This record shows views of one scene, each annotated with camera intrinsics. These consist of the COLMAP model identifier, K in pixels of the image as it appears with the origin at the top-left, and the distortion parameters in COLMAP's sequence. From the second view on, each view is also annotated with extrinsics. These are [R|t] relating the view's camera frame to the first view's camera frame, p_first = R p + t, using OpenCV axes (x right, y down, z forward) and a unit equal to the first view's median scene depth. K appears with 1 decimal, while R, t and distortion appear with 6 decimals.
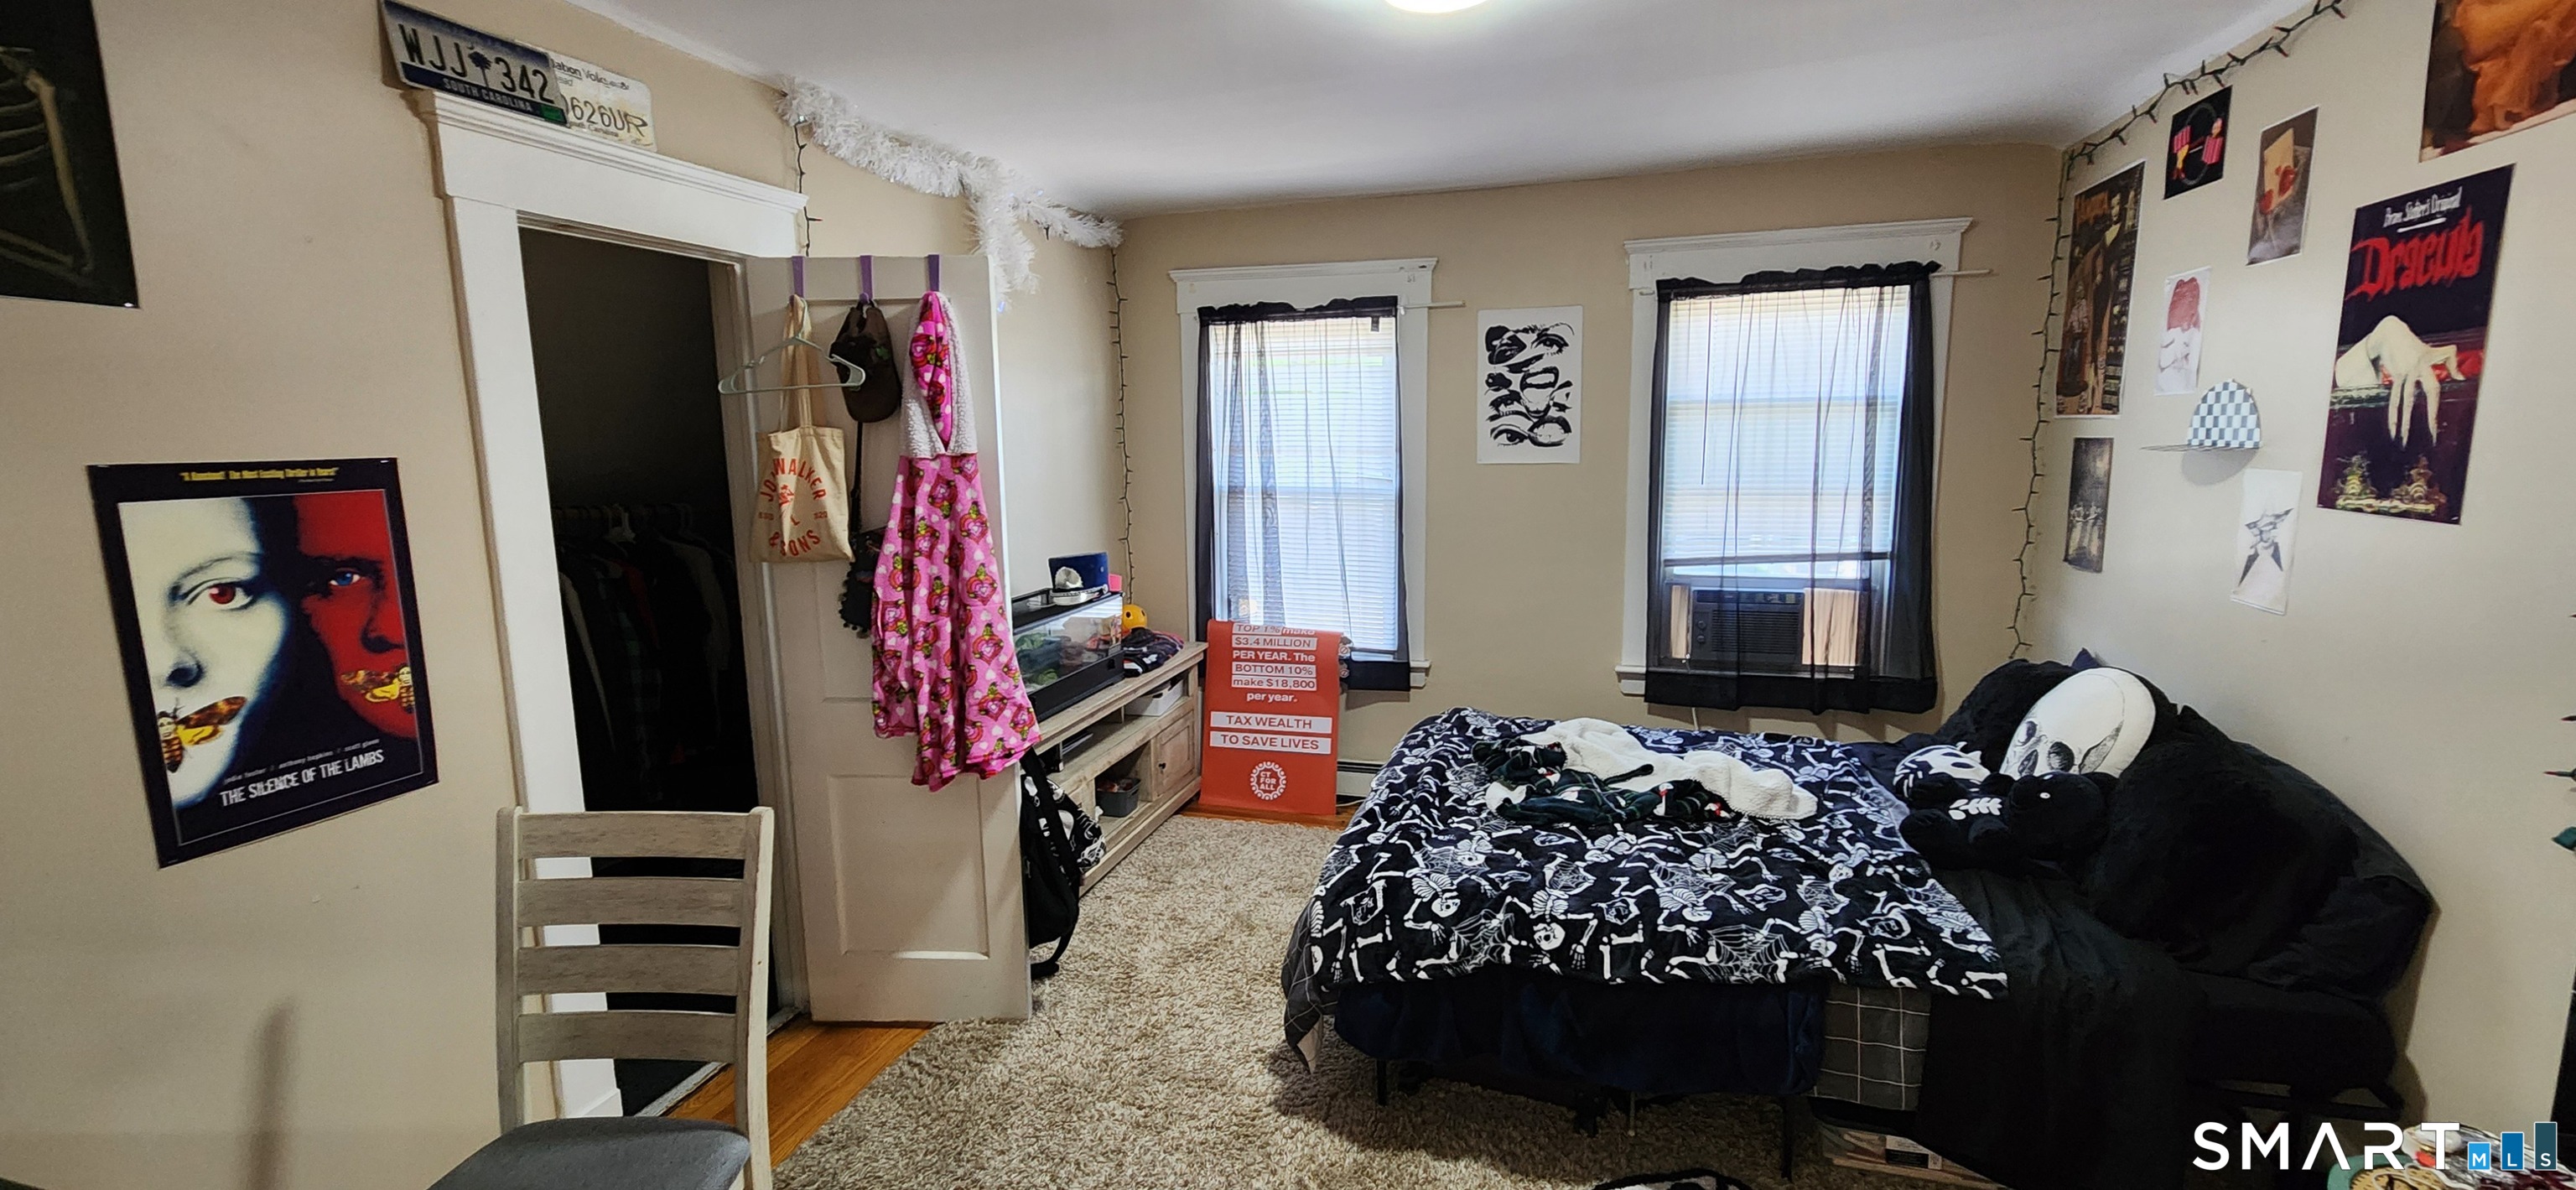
lens RADIAL K [[1064.9, 0, 1288.8], [0, 1064.9, 588.1], [0, 0, 1]] dist [0.002550, 0.000131]
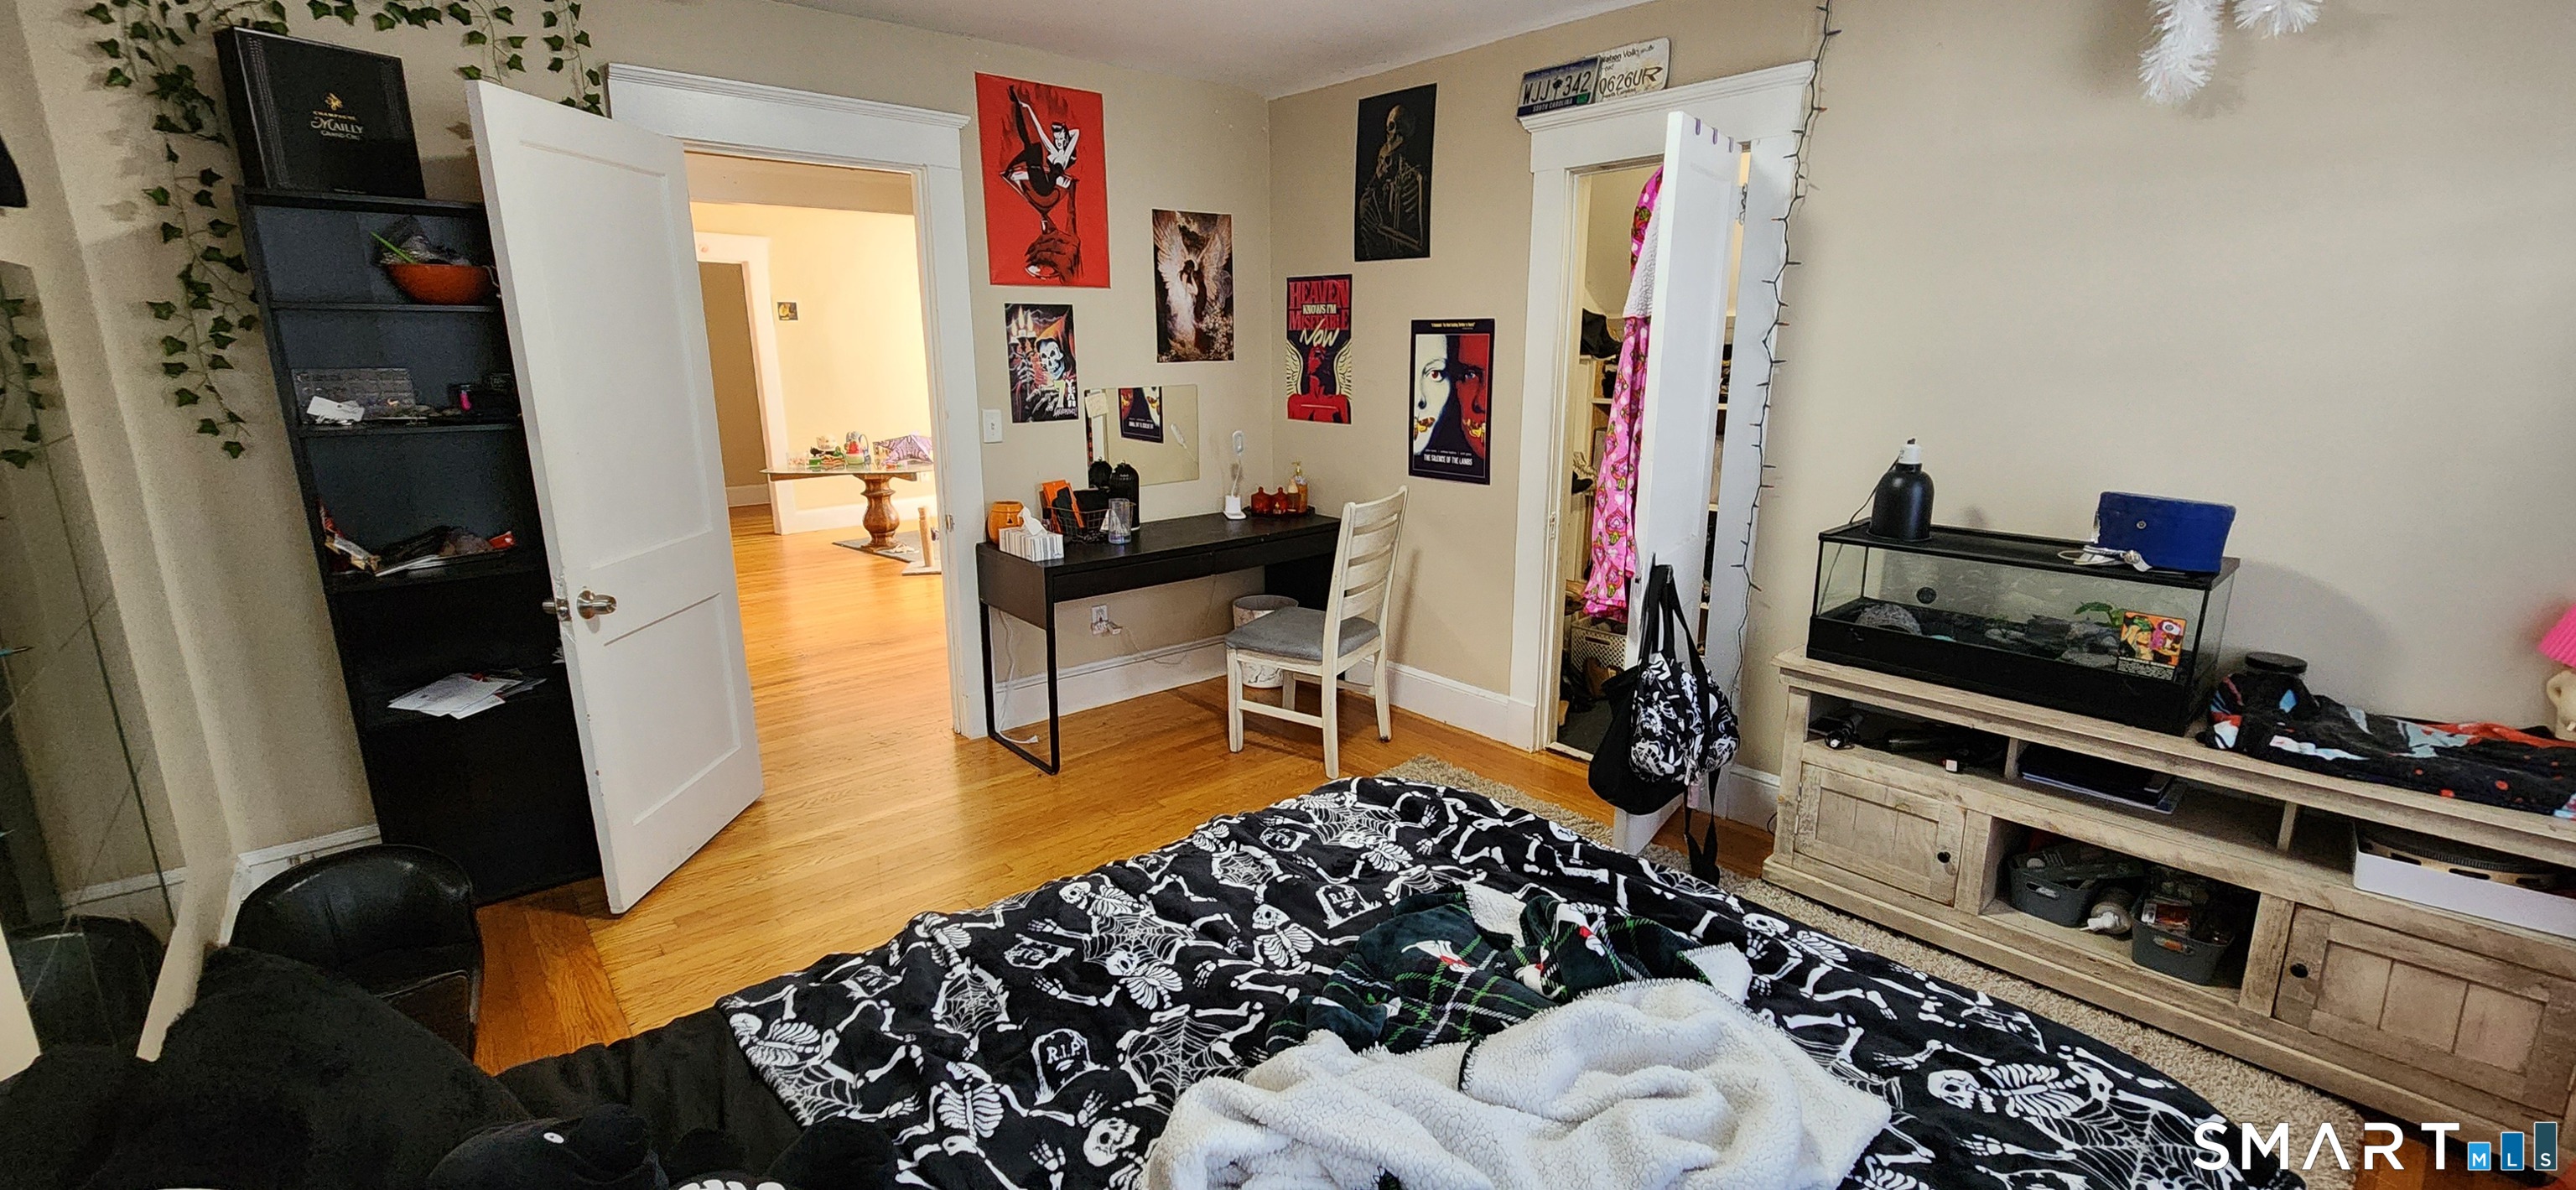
lens RADIAL K [[1064.9, 0, 1299.6], [0, 1064.9, 590.4], [0, 0, 1]] dist [0.002550, 0.000131]
pose [[-0.539328, 0.206655, -0.816345, 1.160734], [-0.115723, 0.942035, 0.314927, -0.239654], [0.834106, 0.264318, -0.484151, 1.885221]]
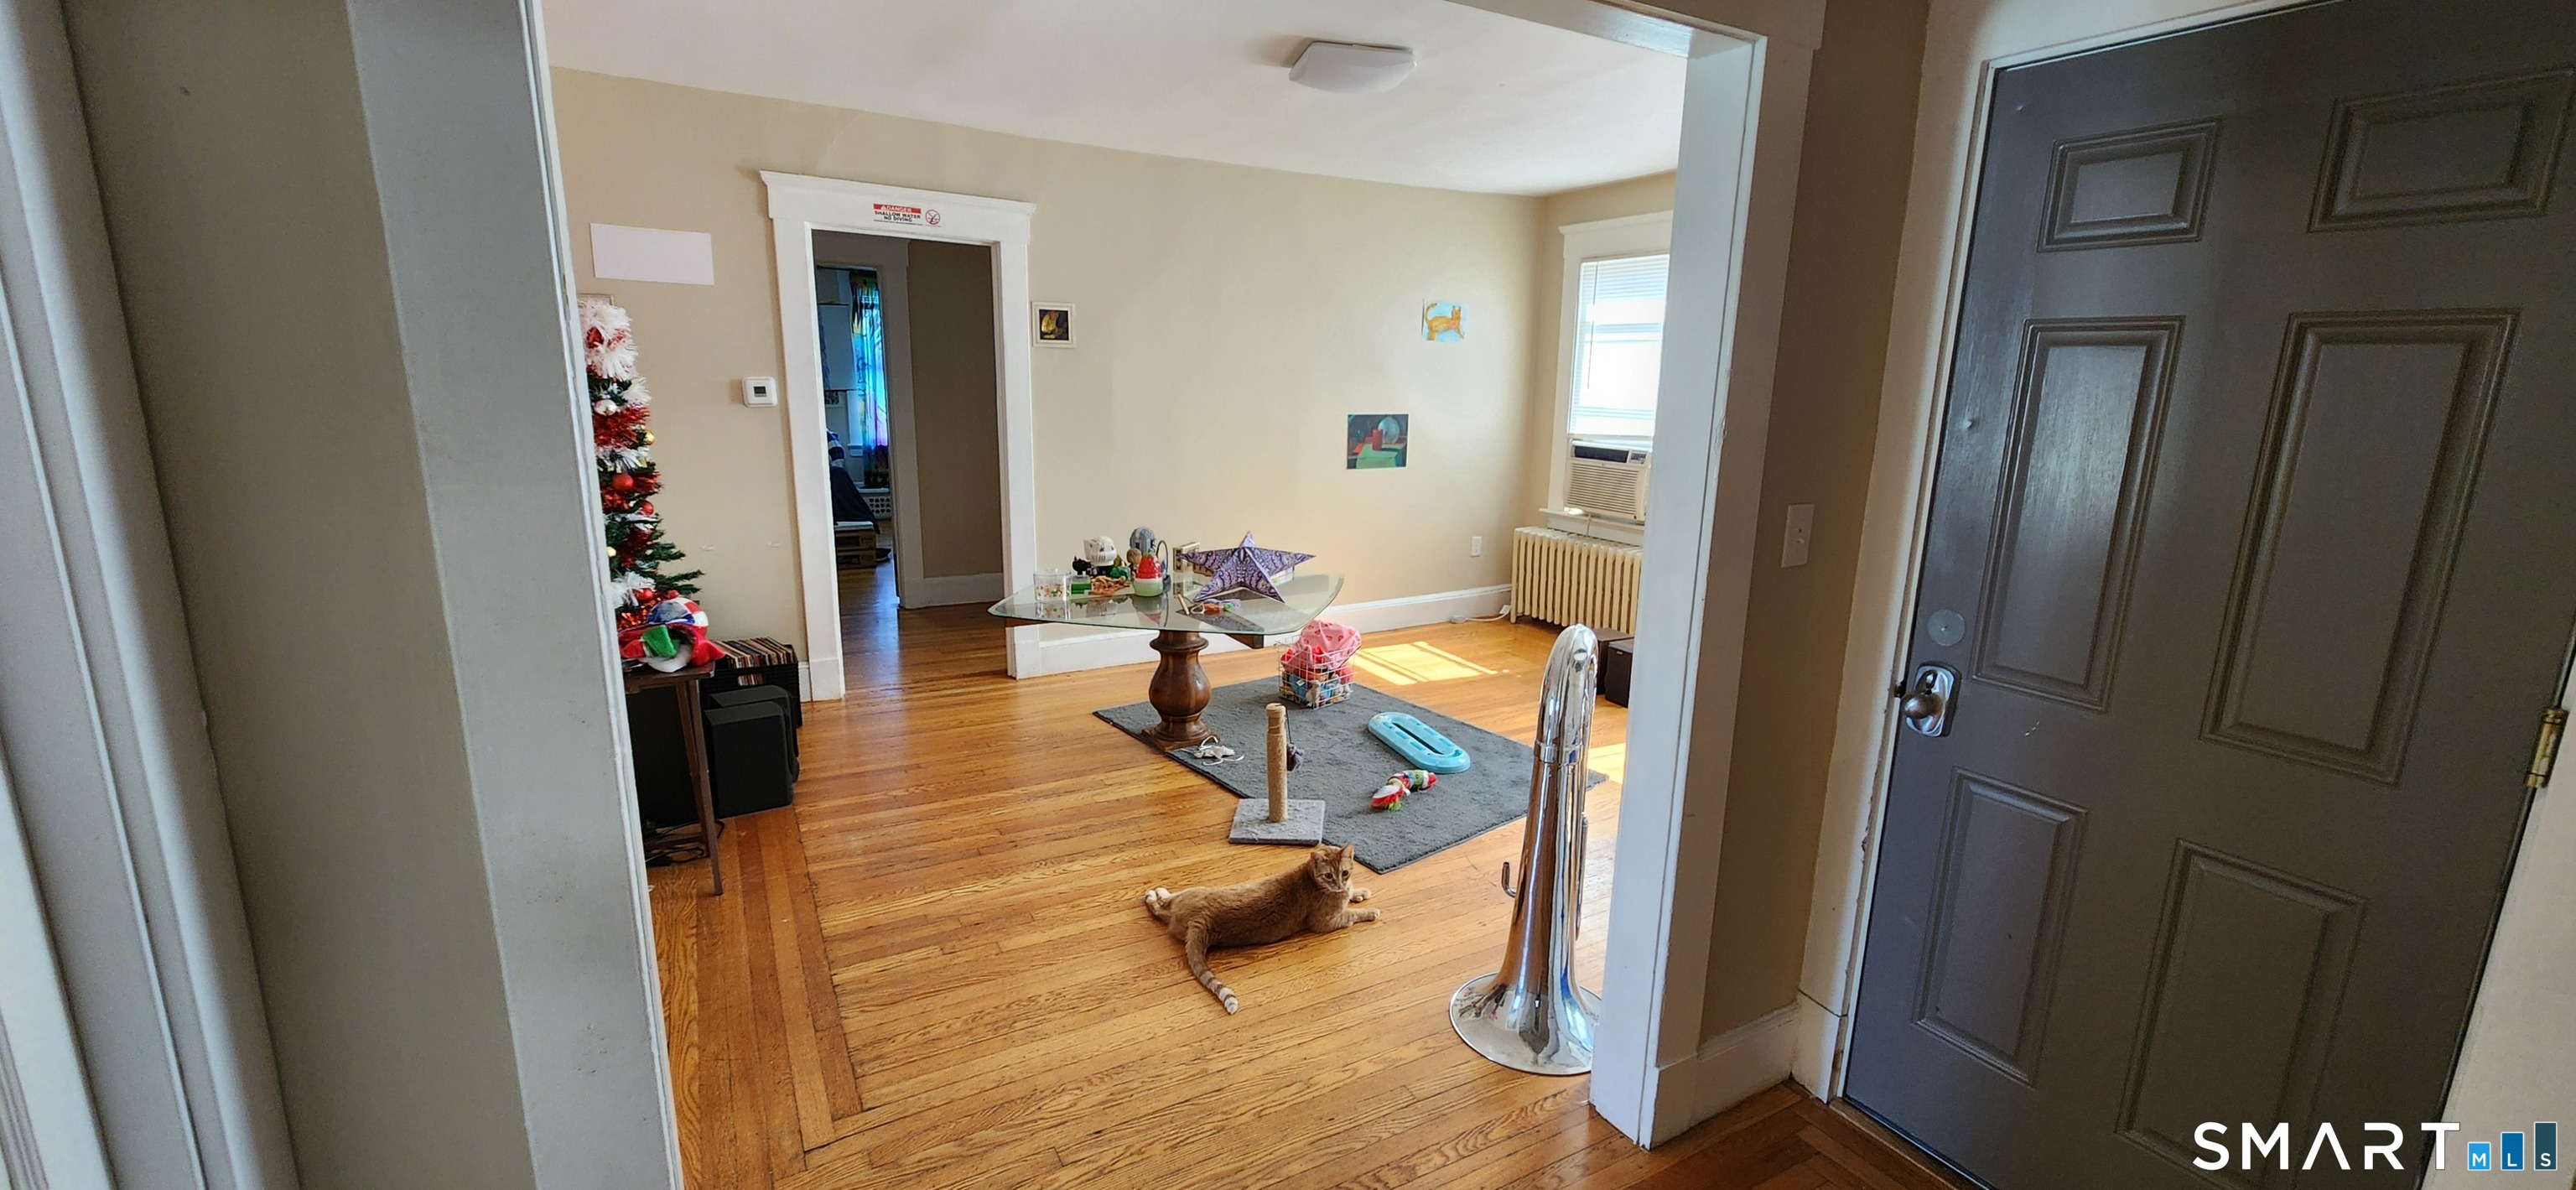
lens RADIAL K [[1064.9, 0, 1284.8], [0, 1064.9, 598.9], [0, 0, 1]] dist [0.002550, 0.000131]
pose [[-0.707284, 0.146113, -0.691665, 0.556864], [-0.118718, 0.939962, 0.319965, -0.098710], [0.696890, 0.308419, -0.647474, 0.913219]]
